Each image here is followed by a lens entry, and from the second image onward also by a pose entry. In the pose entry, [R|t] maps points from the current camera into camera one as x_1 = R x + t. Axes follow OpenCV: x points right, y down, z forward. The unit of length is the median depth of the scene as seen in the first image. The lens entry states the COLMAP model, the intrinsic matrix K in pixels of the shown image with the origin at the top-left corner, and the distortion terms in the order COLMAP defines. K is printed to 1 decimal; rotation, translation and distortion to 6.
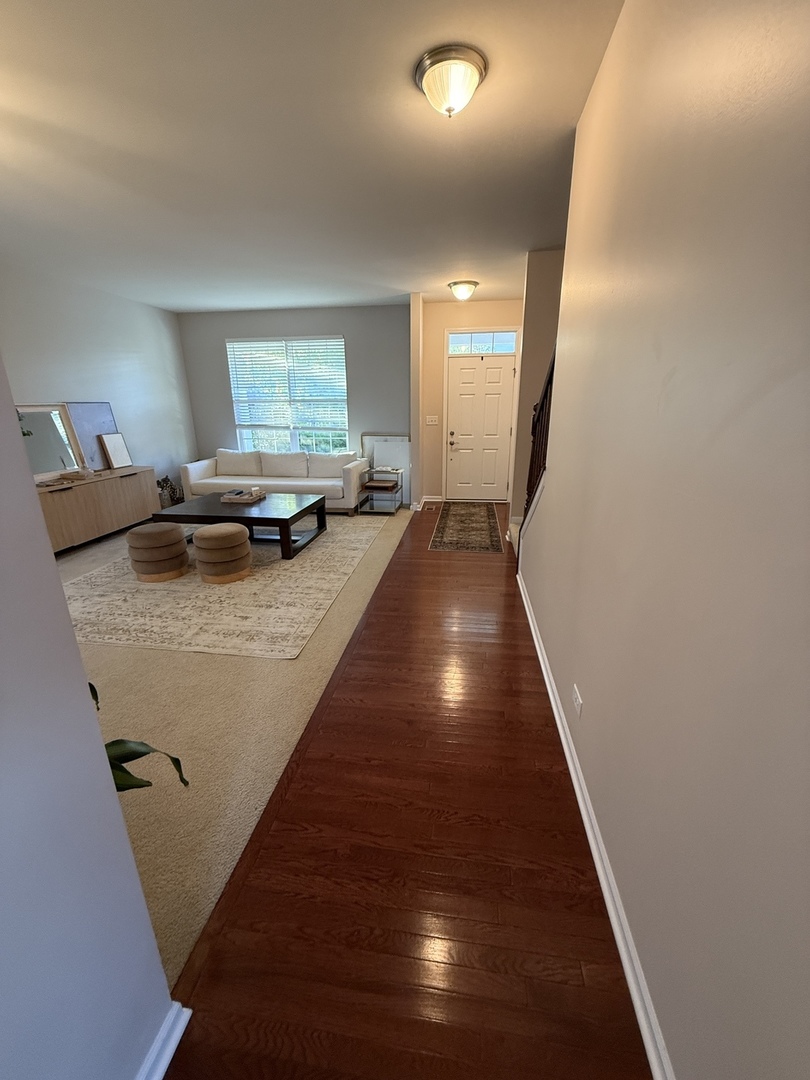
lens RADIAL K [[432.5, 0, 410.5], [0, 432.5, 538.7], [0, 0, 1]] dist [-0.001004, 0.001105]
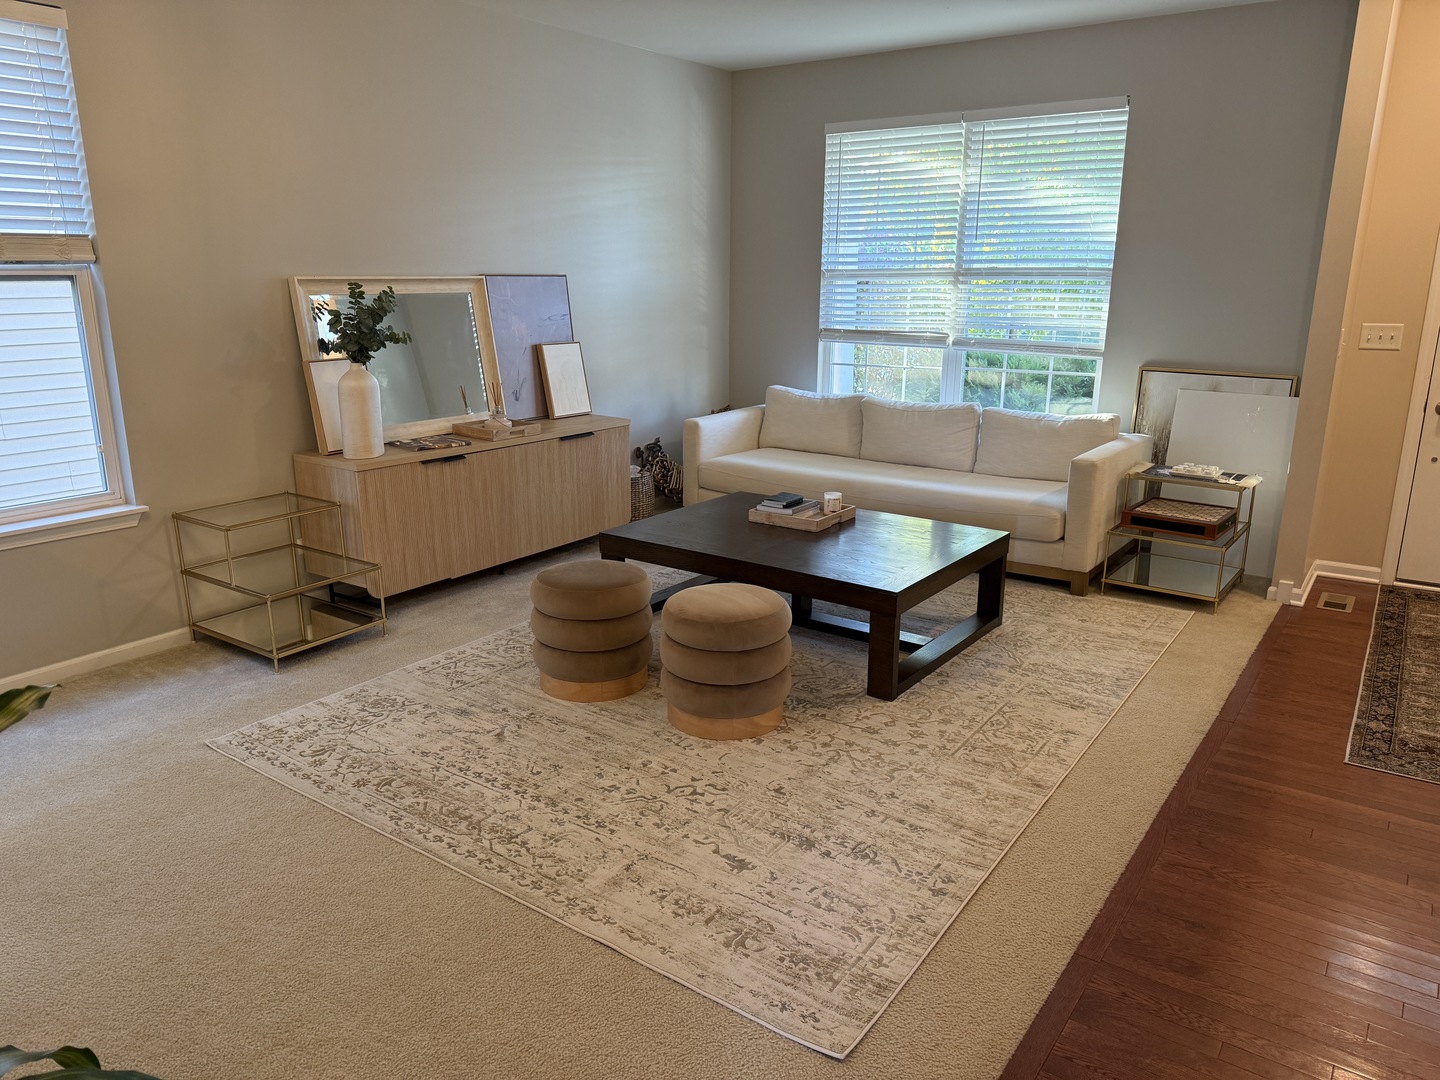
lens RADIAL K [[1020.4, 0, 707.1], [0, 1020.4, 547.6], [0, 0, 1]] dist [0.051750, -0.069847]
pose [[0.878743, 0.131739, -0.458755, -0.025927], [-0.149984, 0.988683, -0.003376, -0.048154], [0.453118, 0.071773, 0.888556, 0.121281]]
